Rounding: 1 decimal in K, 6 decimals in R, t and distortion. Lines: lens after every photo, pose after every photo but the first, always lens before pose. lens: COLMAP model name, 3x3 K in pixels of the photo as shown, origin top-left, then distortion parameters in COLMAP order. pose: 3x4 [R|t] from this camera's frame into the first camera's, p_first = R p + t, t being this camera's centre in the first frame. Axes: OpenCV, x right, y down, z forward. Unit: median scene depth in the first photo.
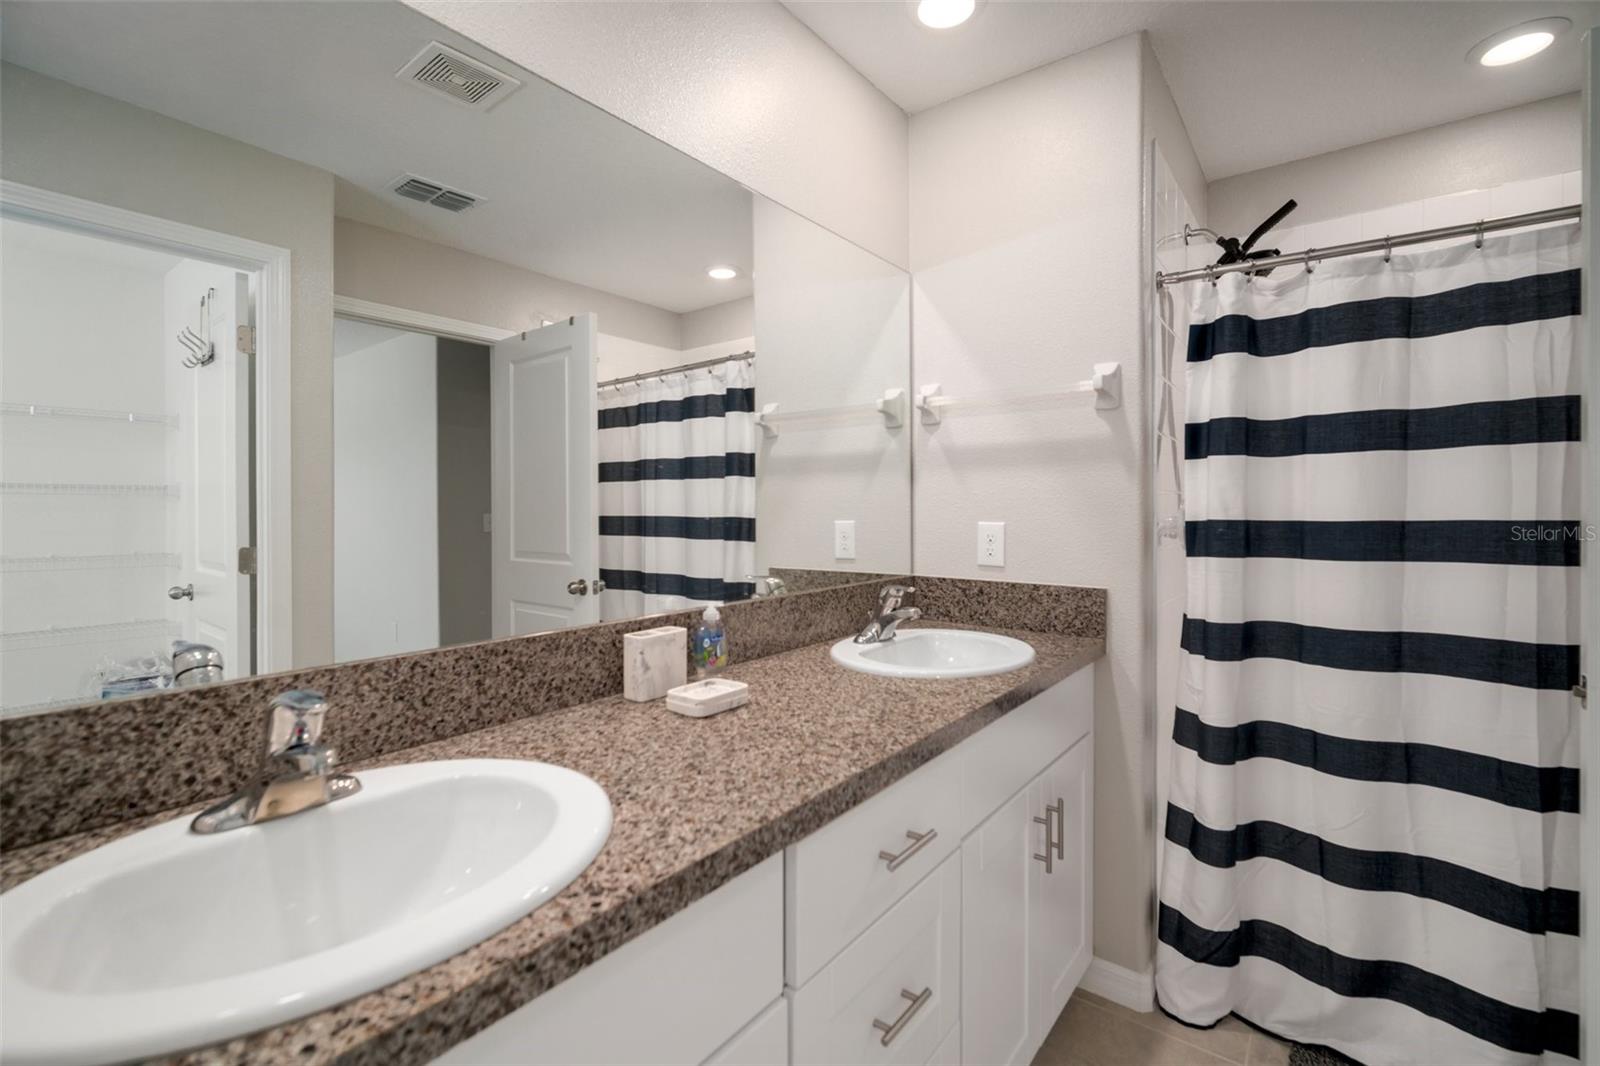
lens RADIAL K [[709.4, 0, 797.2], [0, 709.4, 520.5], [0, 0, 1]] dist [0.013399, 0.000240]
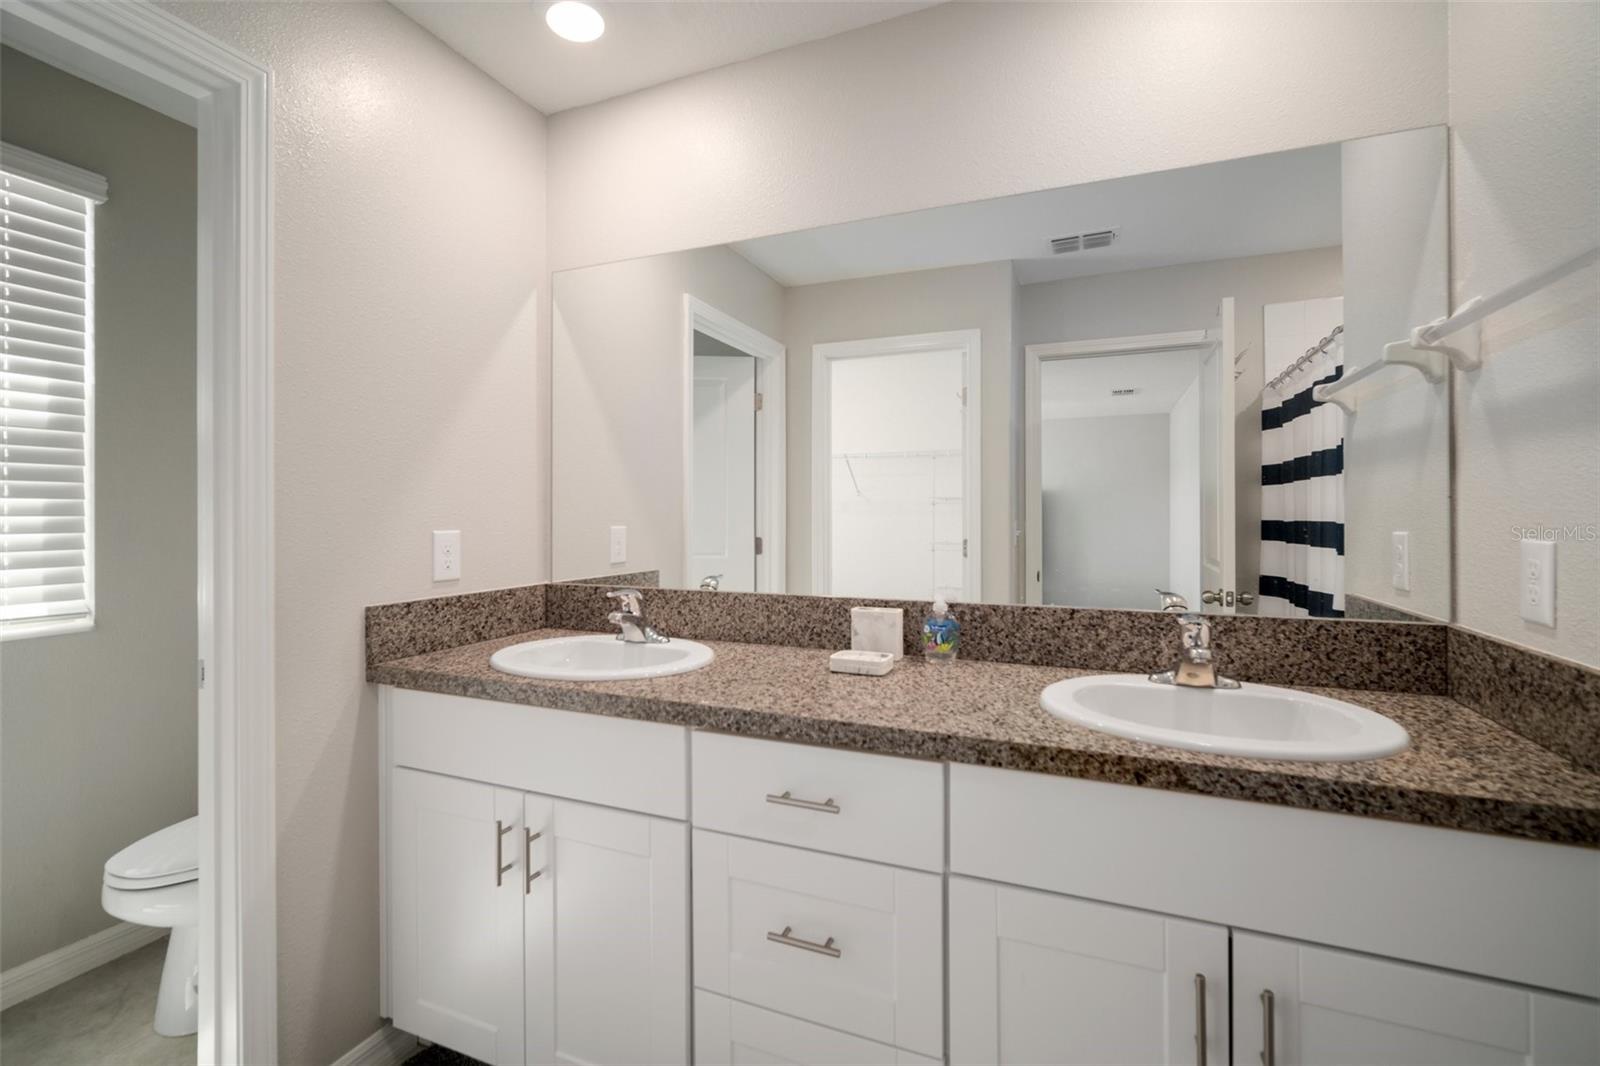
lens RADIAL K [[709.4, 0, 798.7], [0, 709.4, 522.2], [0, 0, 1]] dist [0.013399, 0.000240]
pose [[0.270230, 0.013880, -0.962696, 1.055064], [-0.015996, 0.999823, 0.009925, -0.011224], [0.962663, 0.012717, 0.270404, 0.549896]]
